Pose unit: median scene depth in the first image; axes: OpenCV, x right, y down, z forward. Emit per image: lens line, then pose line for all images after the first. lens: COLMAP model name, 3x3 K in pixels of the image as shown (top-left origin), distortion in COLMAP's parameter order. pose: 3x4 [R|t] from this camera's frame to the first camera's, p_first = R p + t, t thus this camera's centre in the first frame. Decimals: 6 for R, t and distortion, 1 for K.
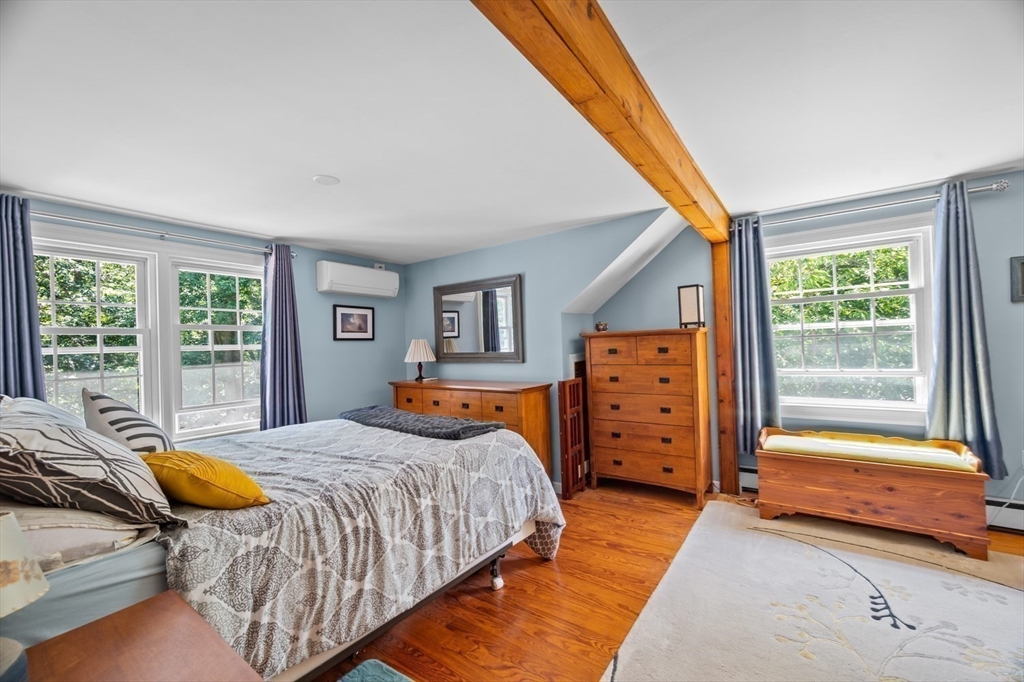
lens RADIAL K [[416.2, 0, 512.0], [0, 416.2, 339.8], [0, 0, 1]] dist [0.004903, -0.000666]
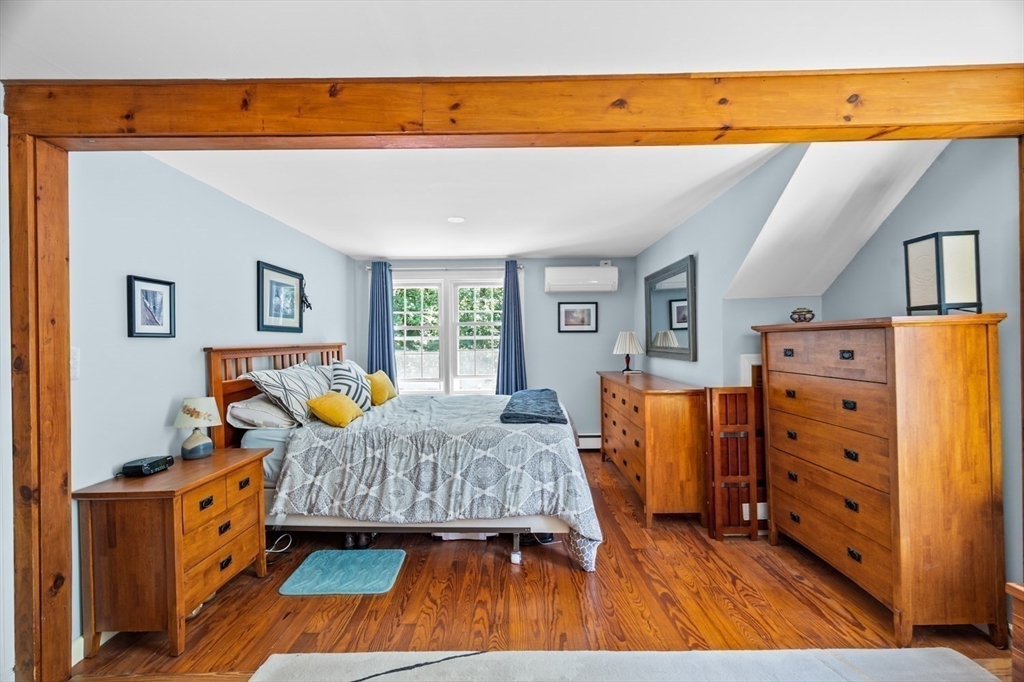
lens RADIAL K [[416.2, 0, 509.8], [0, 416.2, 340.6], [0, 0, 1]] dist [0.004903, -0.000666]
pose [[0.564810, 0.023718, -0.824880, 0.758028], [0.005586, 0.999454, 0.032562, -0.023301], [0.825202, -0.022999, 0.564369, 0.337596]]
